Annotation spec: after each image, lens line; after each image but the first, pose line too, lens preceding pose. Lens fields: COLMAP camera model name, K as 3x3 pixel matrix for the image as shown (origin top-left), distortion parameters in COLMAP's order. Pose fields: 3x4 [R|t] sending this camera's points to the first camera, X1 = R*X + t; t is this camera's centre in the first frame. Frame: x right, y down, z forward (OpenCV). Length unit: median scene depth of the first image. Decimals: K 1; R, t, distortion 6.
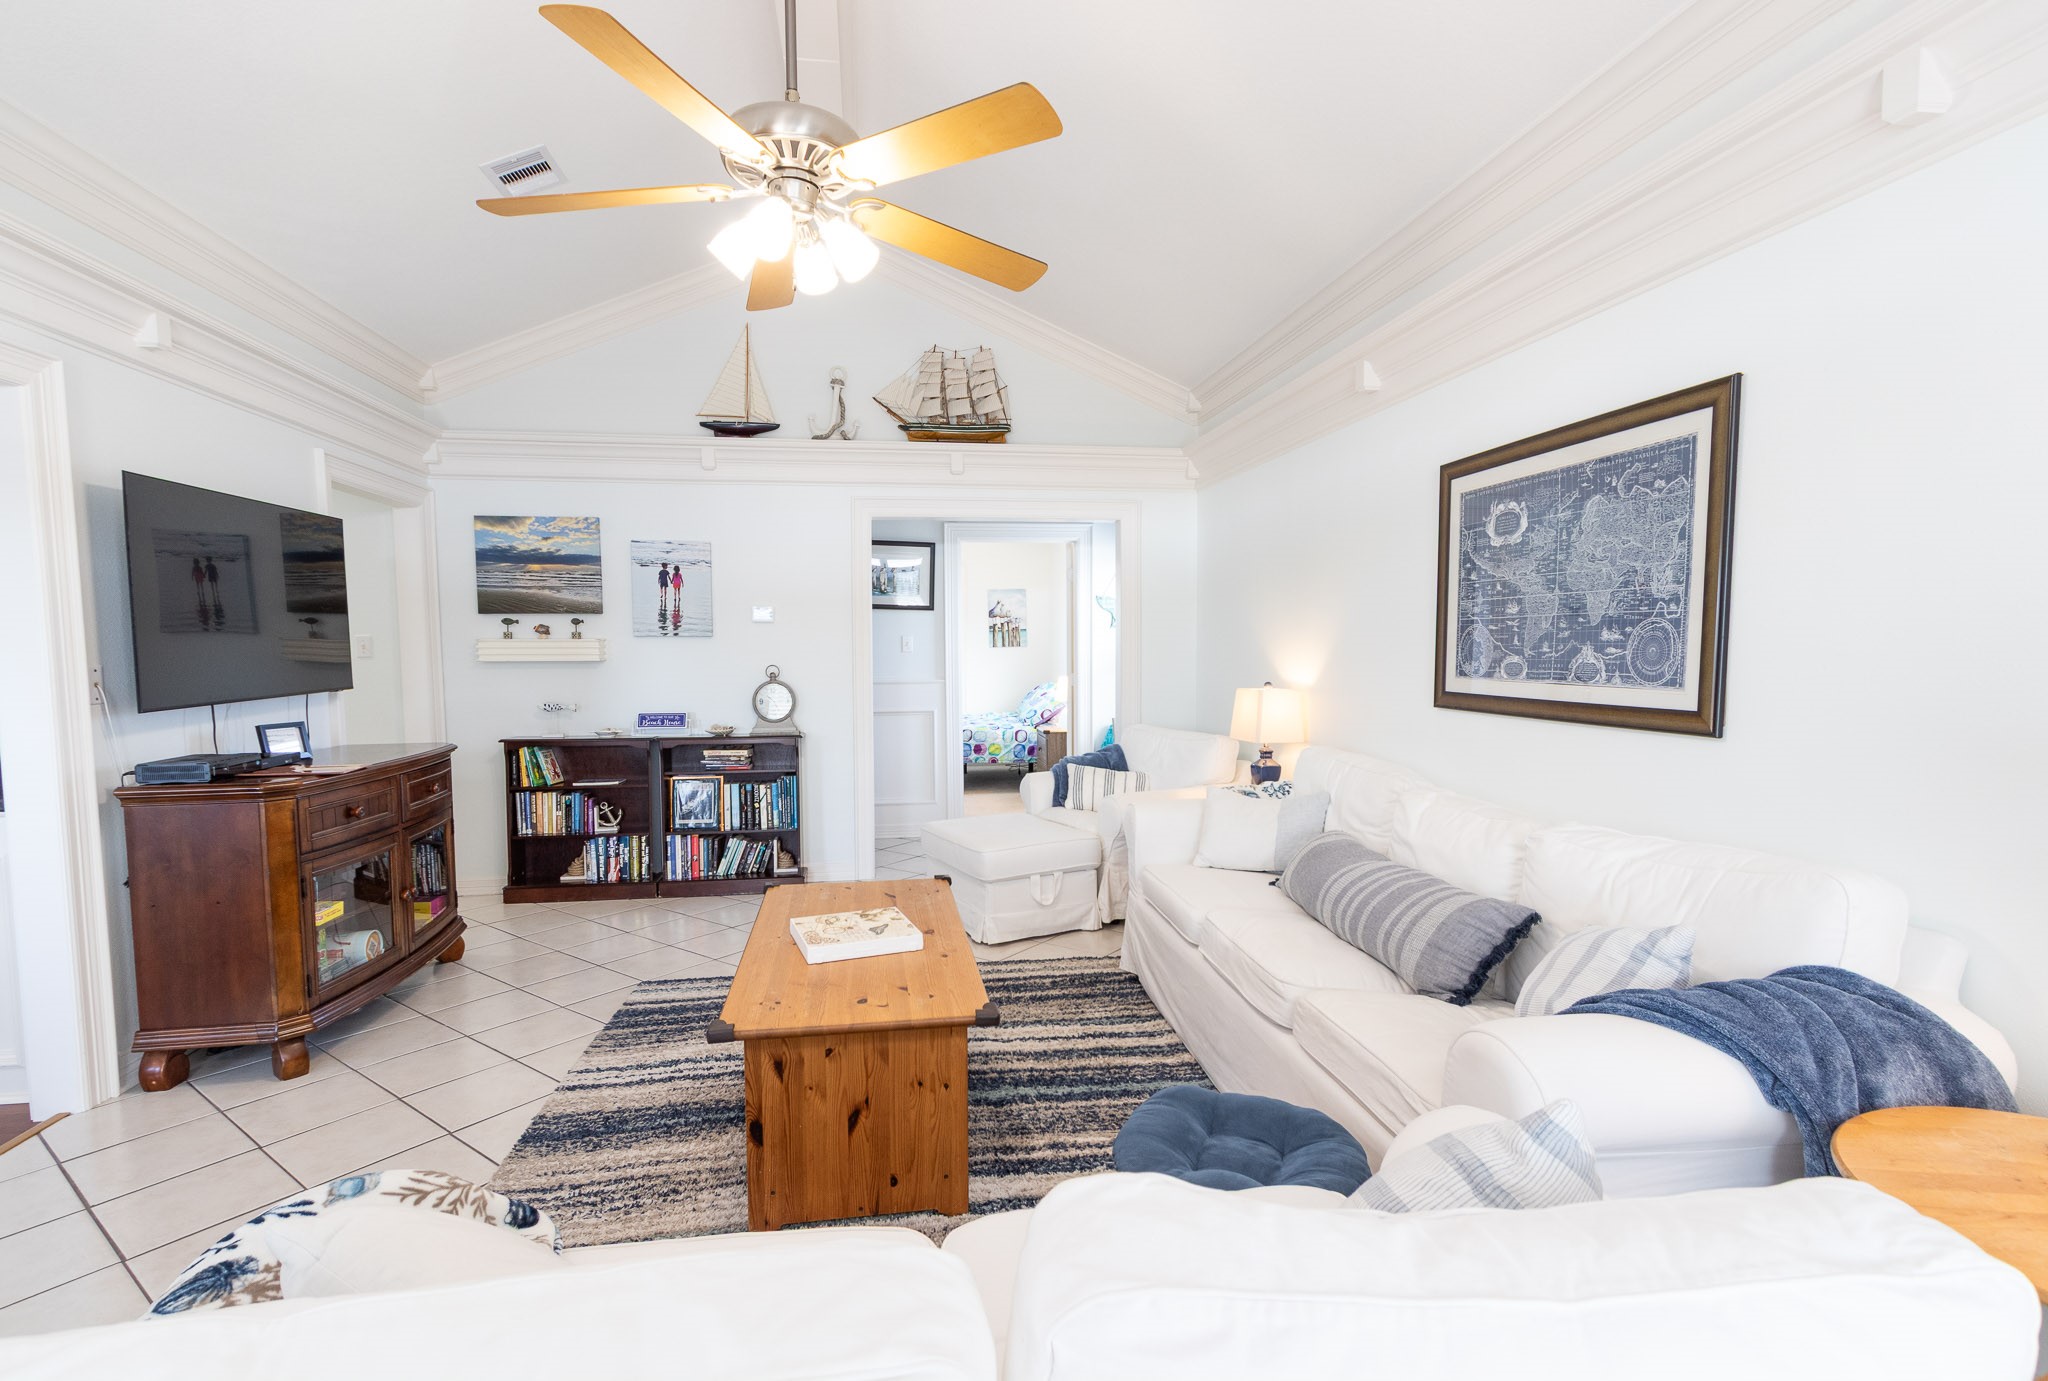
lens RADIAL K [[965.0, 0, 1029.4], [0, 965.0, 698.2], [0, 0, 1]] dist [0.006329, -0.000604]
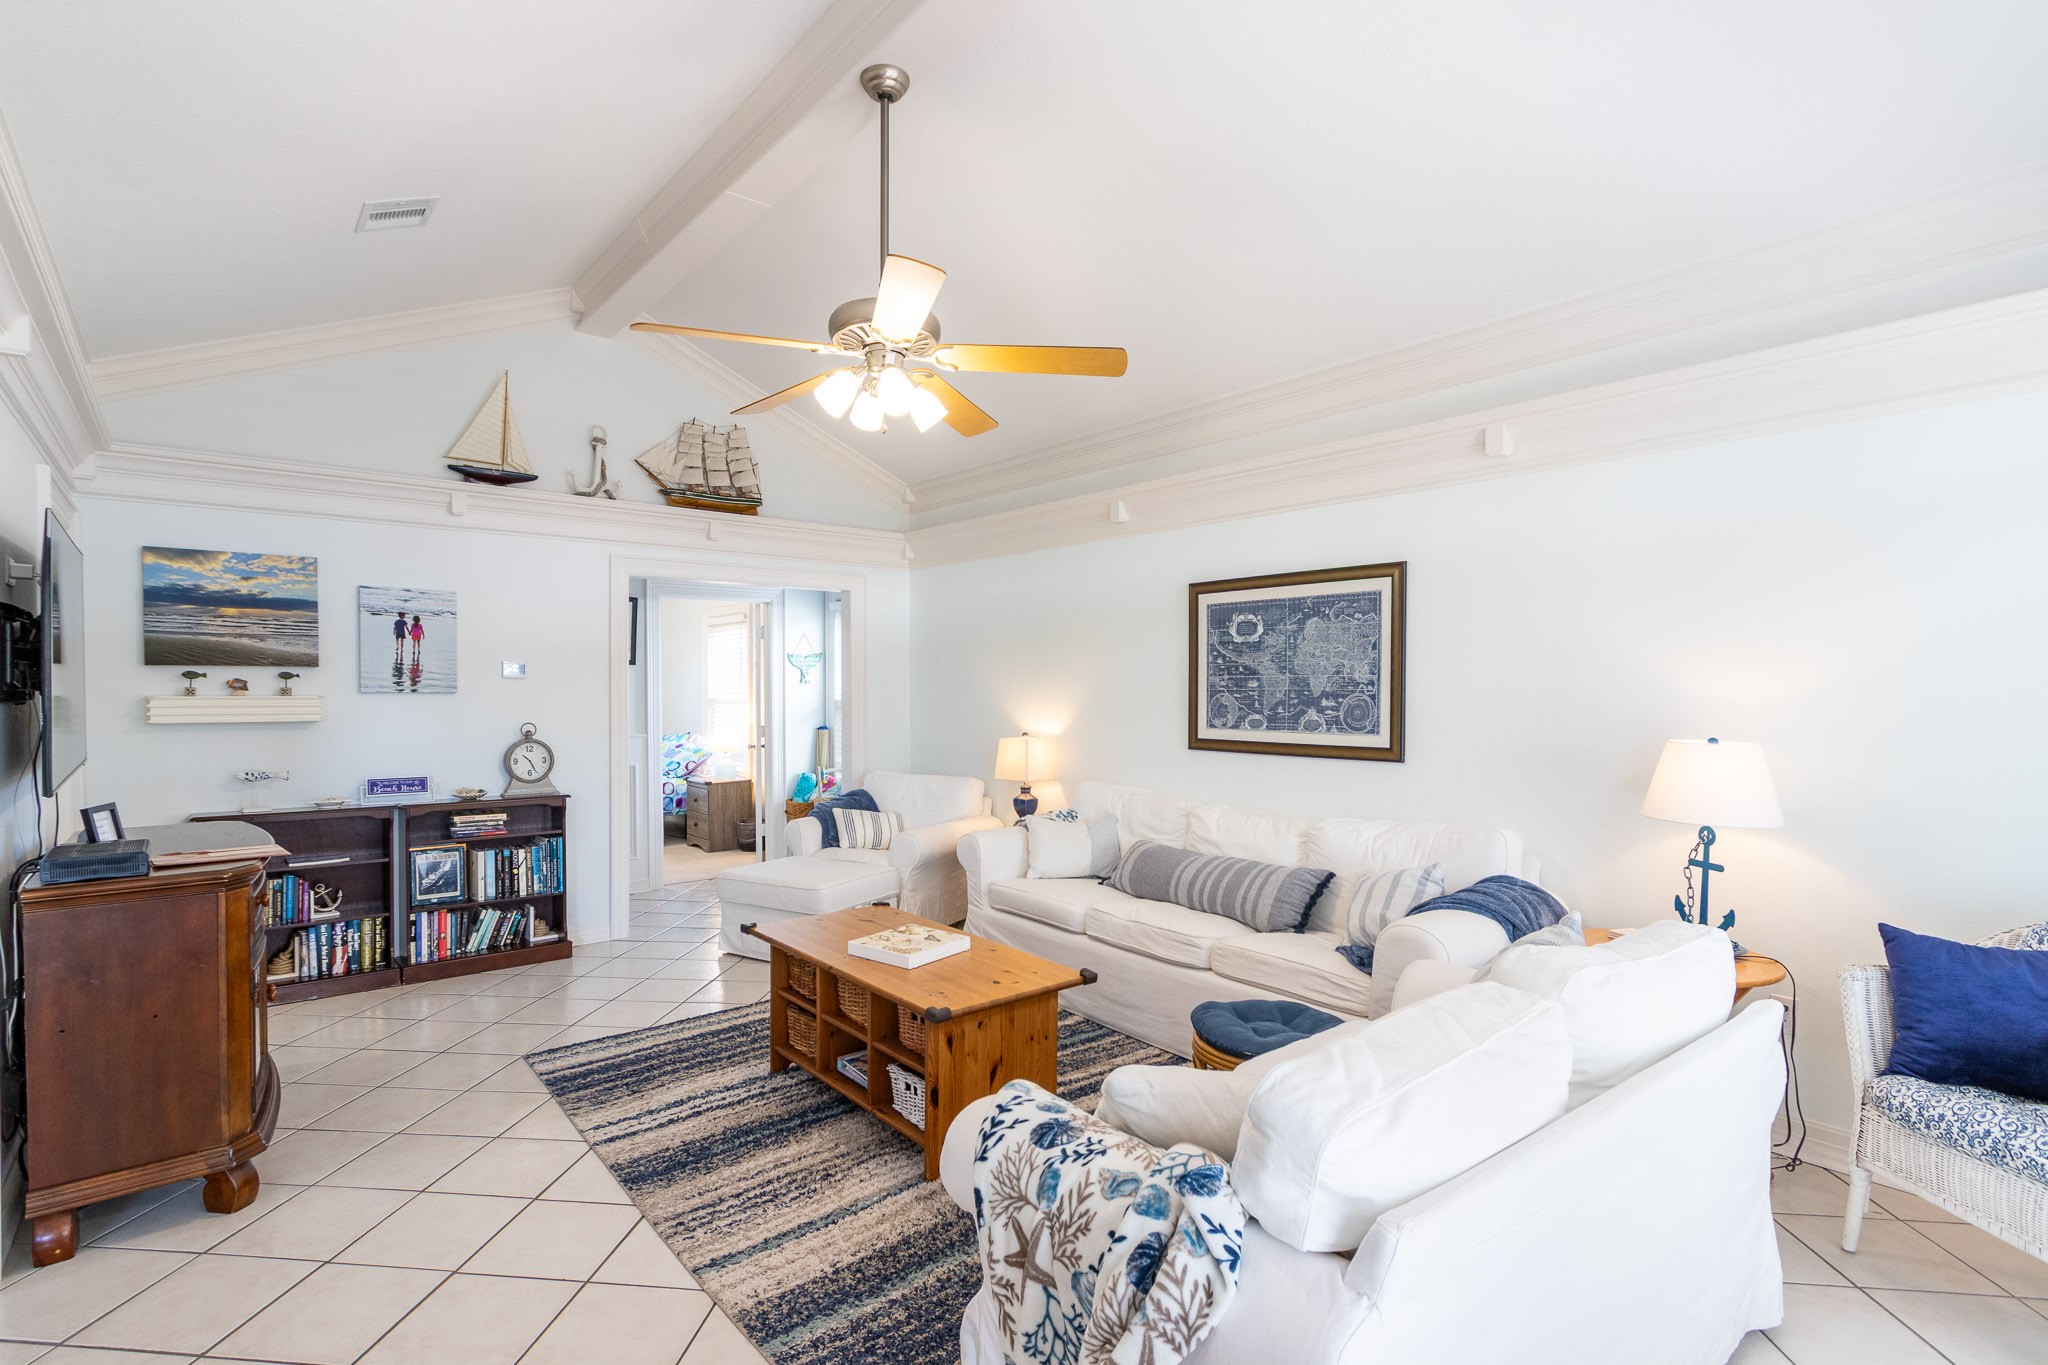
lens RADIAL K [[965.0, 0, 1018.4], [0, 965.0, 686.8], [0, 0, 1]] dist [0.006329, -0.000604]
pose [[0.863128, 0.006729, 0.504940, -0.530591], [0.022769, 0.998376, -0.052227, -0.014502], [-0.504472, 0.056575, 0.861573, -0.118453]]
